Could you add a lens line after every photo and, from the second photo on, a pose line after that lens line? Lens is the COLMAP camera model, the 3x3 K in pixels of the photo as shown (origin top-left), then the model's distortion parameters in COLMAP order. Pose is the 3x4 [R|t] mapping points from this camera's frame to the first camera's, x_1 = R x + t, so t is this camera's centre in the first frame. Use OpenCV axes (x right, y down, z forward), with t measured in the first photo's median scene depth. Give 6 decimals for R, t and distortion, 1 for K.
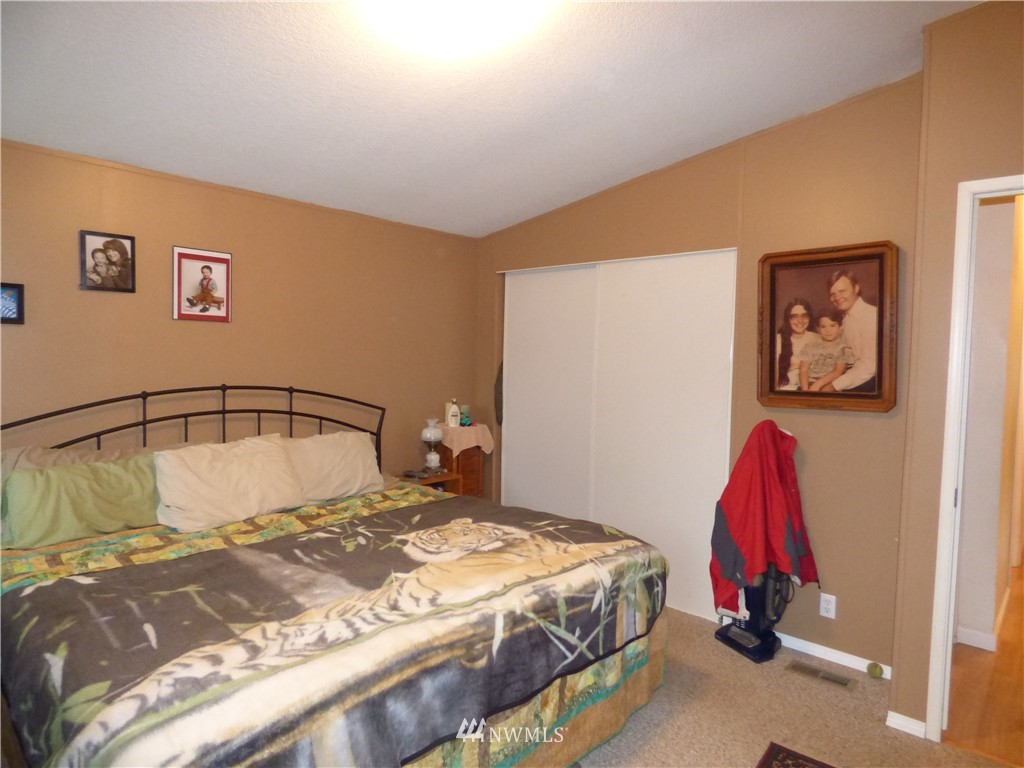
lens RADIAL K [[614.0, 0, 520.9], [0, 614.0, 382.6], [0, 0, 1]] dist [-0.002095, -0.001052]
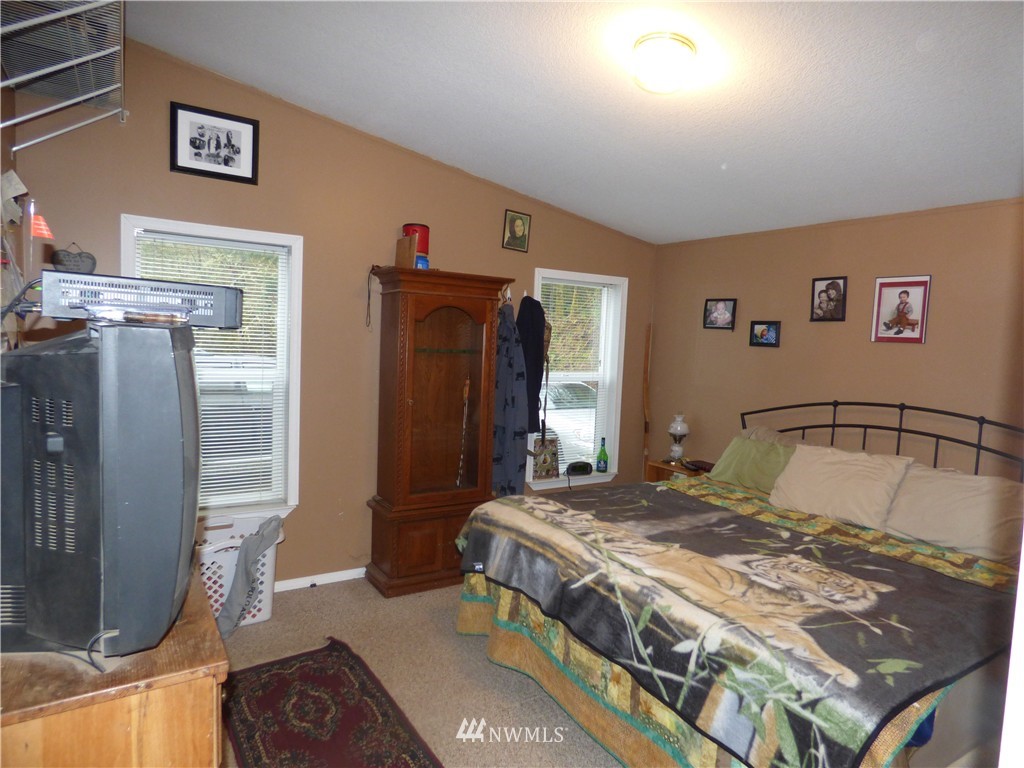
lens RADIAL K [[614.0, 0, 520.9], [0, 614.0, 382.6], [0, 0, 1]] dist [-0.002095, -0.001052]
pose [[-0.255578, 0.037306, -0.966068, 0.875890], [-0.098178, 0.993088, 0.064323, -0.045606], [0.961791, 0.111286, -0.250149, 0.820968]]
